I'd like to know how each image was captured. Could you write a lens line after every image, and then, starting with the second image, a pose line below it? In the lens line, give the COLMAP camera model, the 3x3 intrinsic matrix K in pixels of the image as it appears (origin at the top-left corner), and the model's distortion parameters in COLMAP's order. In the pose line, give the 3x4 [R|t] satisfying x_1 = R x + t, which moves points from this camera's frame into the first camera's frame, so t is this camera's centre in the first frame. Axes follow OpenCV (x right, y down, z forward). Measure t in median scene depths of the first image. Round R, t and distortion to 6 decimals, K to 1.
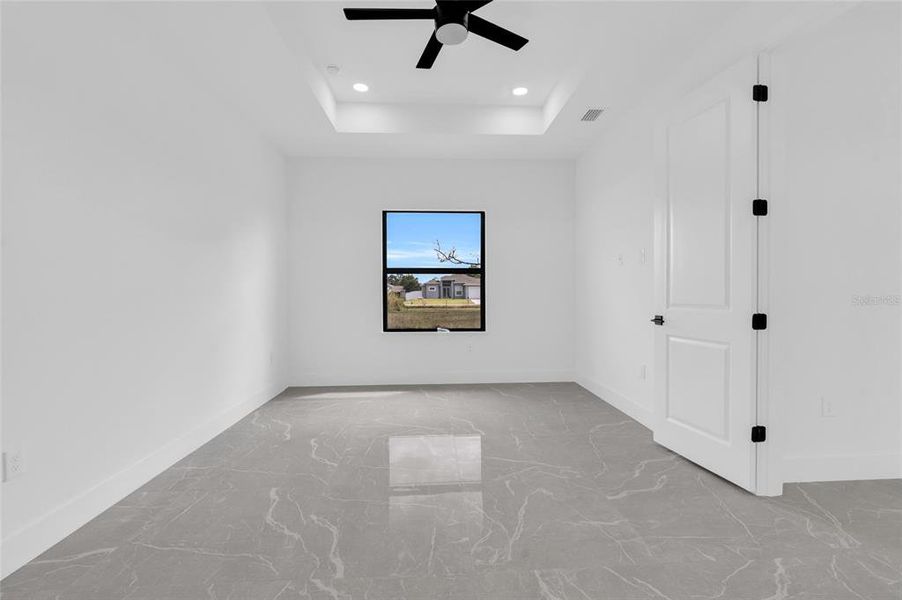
lens RADIAL K [[411.5, 0, 455.9], [0, 411.5, 302.0], [0, 0, 1]] dist [-0.005871, 0.001191]
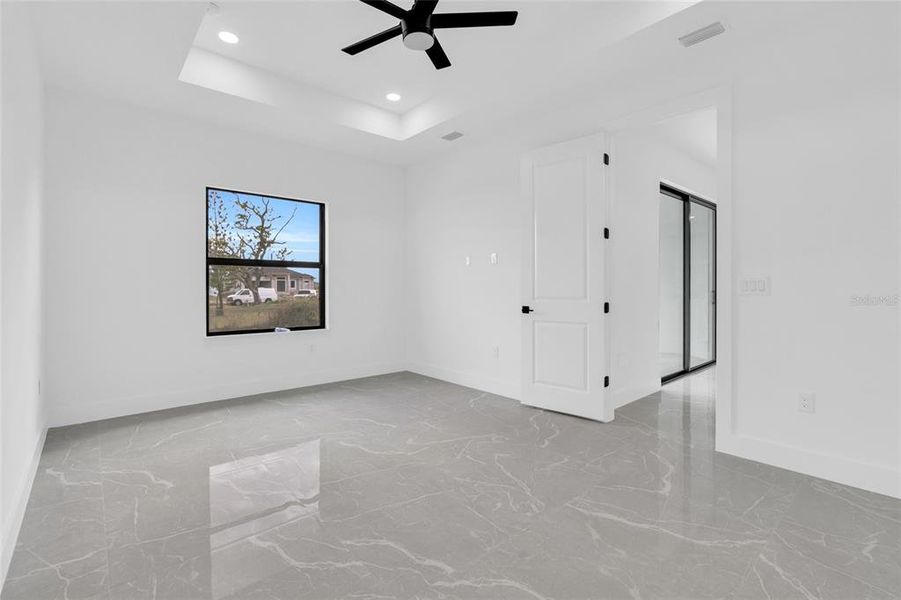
lens RADIAL K [[411.0, 0, 458.1], [0, 411.0, 293.4], [0, 0, 1]] dist [-0.005871, 0.001191]
pose [[0.785287, -0.005153, 0.619111, -0.391134], [0.011457, 0.999915, -0.006211, -0.002165], [-0.619026, 0.011971, 0.785279, 0.084442]]
